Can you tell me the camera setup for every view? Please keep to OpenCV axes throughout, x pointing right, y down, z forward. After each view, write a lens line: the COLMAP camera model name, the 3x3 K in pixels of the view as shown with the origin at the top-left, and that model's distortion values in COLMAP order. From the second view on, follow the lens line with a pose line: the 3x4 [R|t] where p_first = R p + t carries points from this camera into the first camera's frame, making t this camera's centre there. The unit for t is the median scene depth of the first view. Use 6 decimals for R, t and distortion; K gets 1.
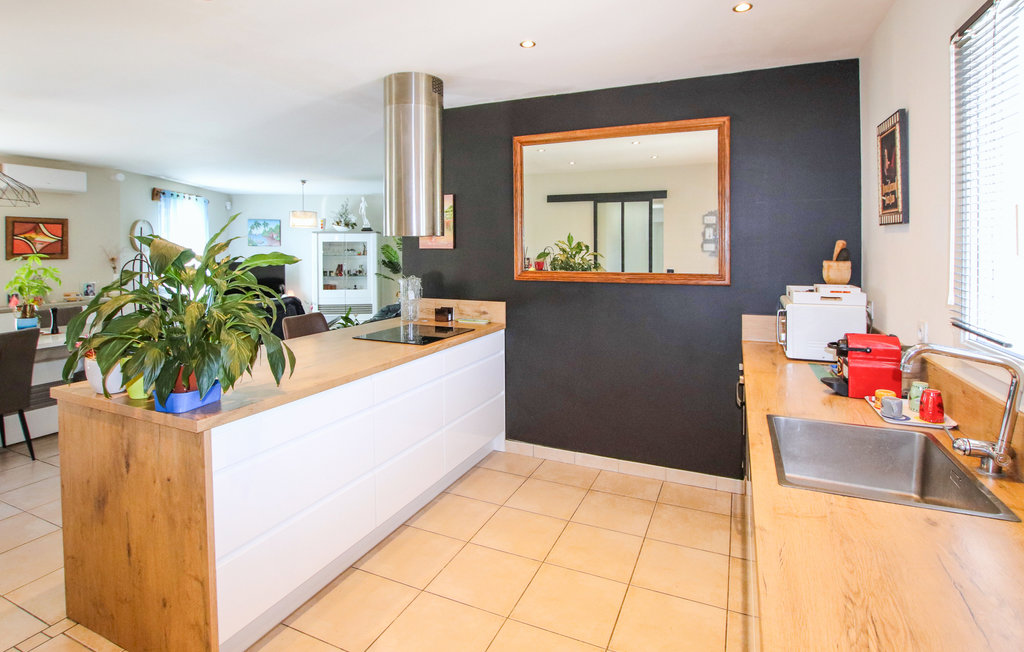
lens RADIAL K [[499.6, 0, 508.4], [0, 499.6, 263.7], [0, 0, 1]] dist [-0.036870, 0.000898]
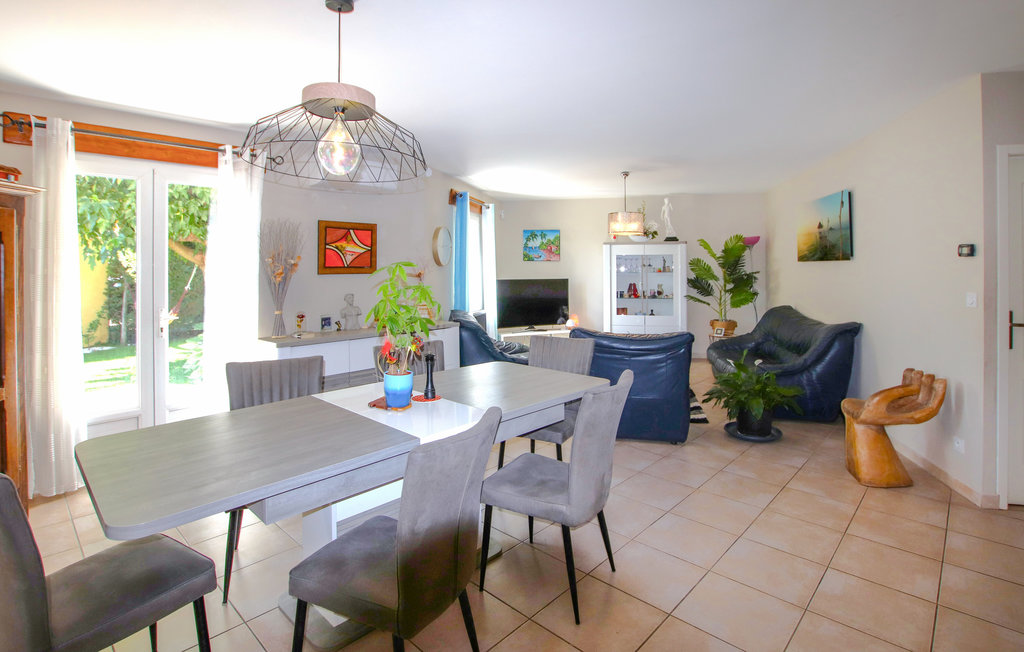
lens RADIAL K [[499.6, 0, 508.4], [0, 499.6, 263.7], [0, 0, 1]] dist [-0.036870, 0.000898]
pose [[0.939224, -0.002281, -0.343297, -0.259125], [-0.010641, 0.999304, -0.035751, 0.000238], [0.343140, 0.037231, 0.938546, 0.184831]]
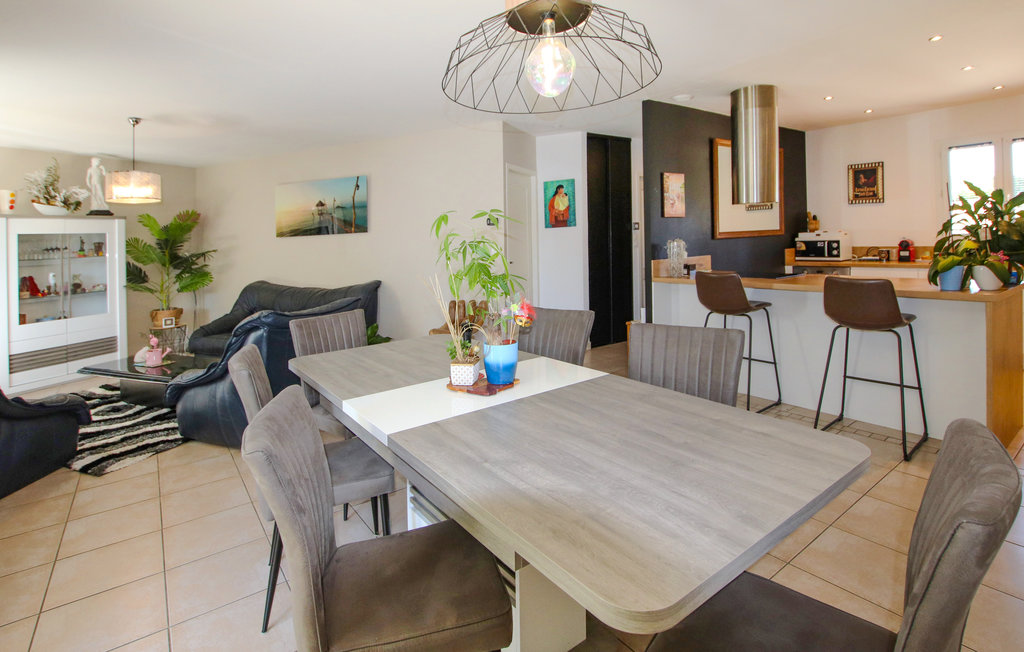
lens RADIAL K [[499.6, 0, 508.4], [0, 499.6, 263.7], [0, 0, 1]] dist [-0.036870, 0.000898]
pose [[0.505569, -0.063068, 0.860478, -0.550090], [0.068236, 0.997124, 0.032992, 0.005940], [-0.860084, 0.042035, 0.508418, 0.290002]]
